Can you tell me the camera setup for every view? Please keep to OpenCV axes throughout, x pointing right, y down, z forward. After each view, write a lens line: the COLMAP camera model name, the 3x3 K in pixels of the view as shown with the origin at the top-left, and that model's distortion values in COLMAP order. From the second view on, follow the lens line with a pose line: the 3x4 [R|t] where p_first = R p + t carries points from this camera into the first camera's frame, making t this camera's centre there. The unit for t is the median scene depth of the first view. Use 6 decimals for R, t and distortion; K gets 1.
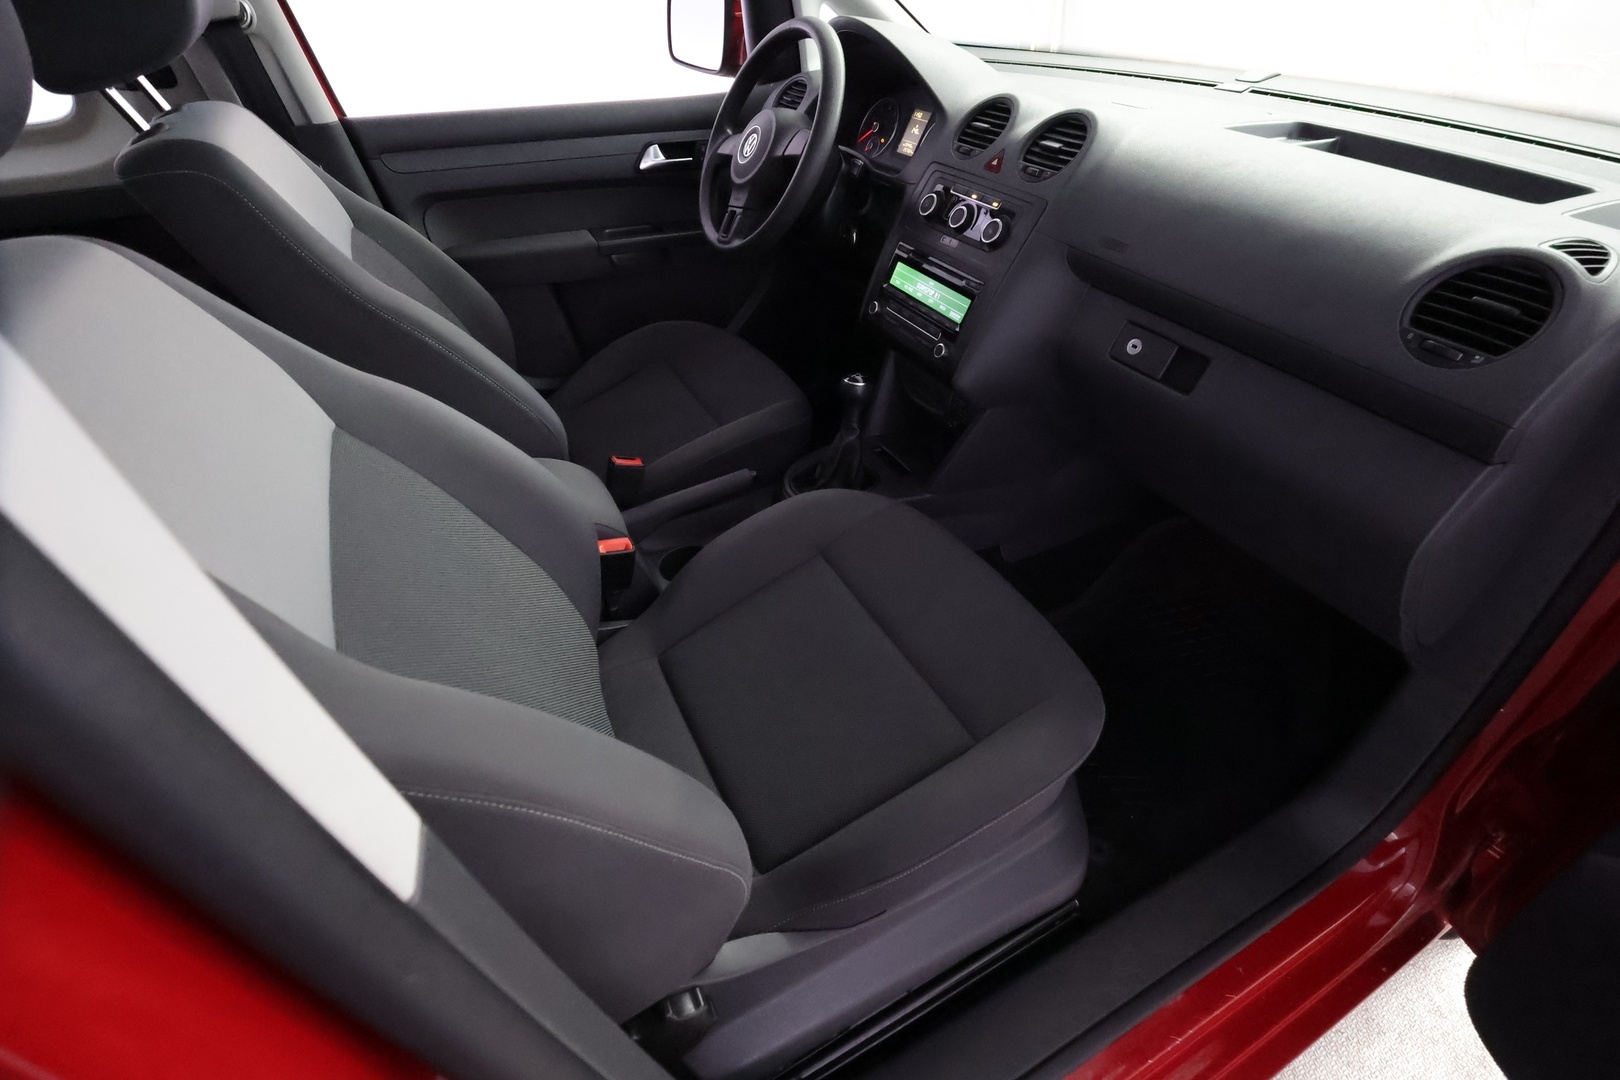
lens RADIAL K [[756.9, 0, 814.4], [0, 756.9, 547.5], [0, 0, 1]] dist [-0.000129, -0.000216]
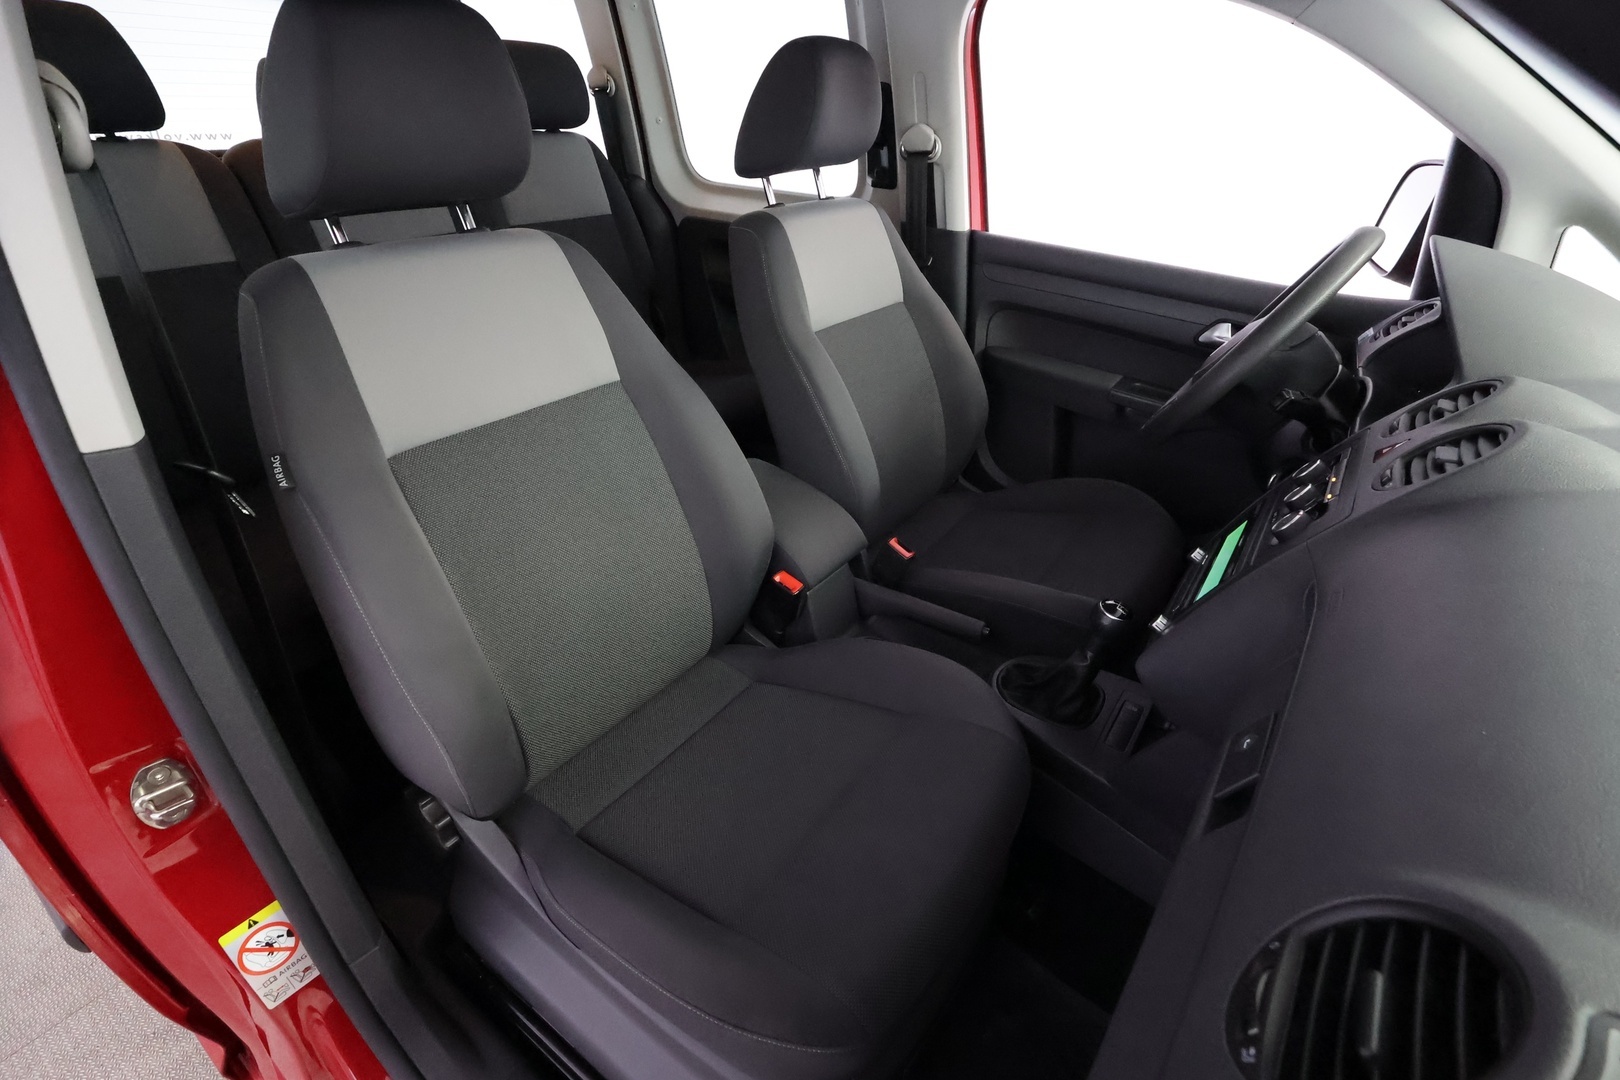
lens RADIAL K [[760.3, 0, 817.8], [0, 760.3, 546.4], [0, 0, 1]] dist [-0.002540, -0.000055]
pose [[0.455051, 0.496404, -0.739265, 0.560738], [-0.595972, 0.786626, 0.161358, -0.247930], [0.661624, 0.367155, 0.653798, 0.236476]]
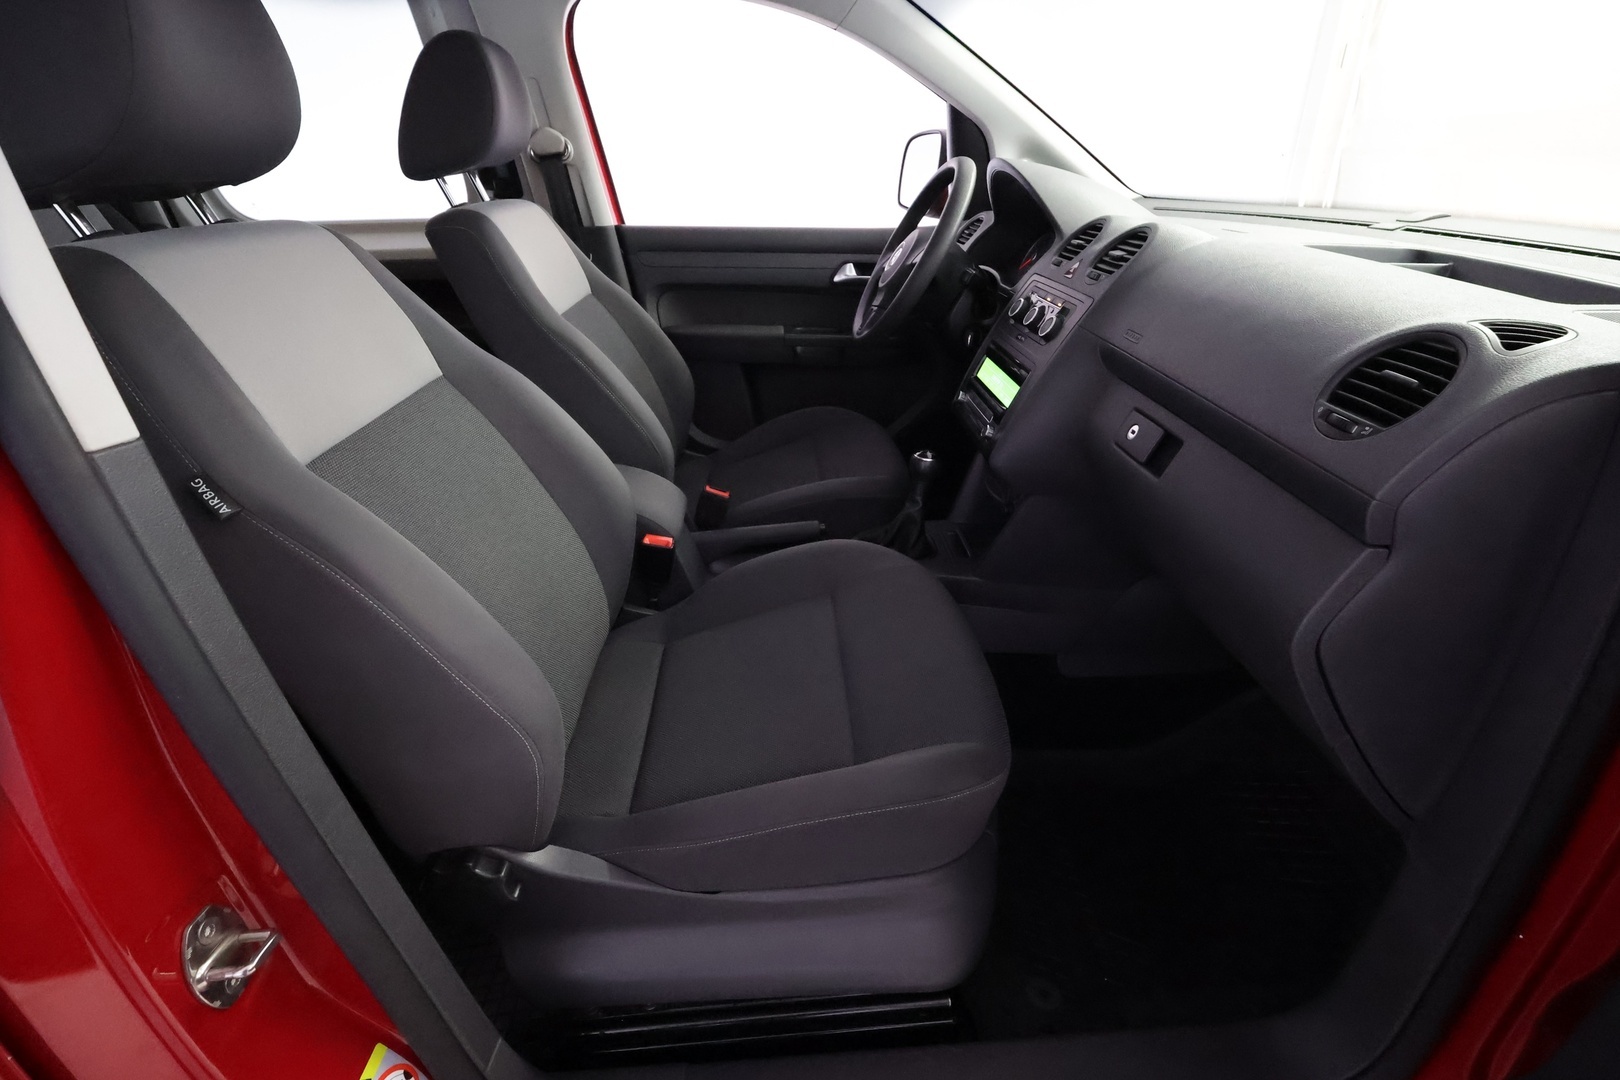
lens RADIAL K [[760.3, 0, 817.8], [0, 760.3, 546.4], [0, 0, 1]] dist [-0.002540, -0.000055]
pose [[0.913042, 0.190098, -0.360856, 0.370728], [-0.256832, 0.955272, -0.146604, 0.109466], [0.316847, 0.226535, 0.921027, -0.008030]]
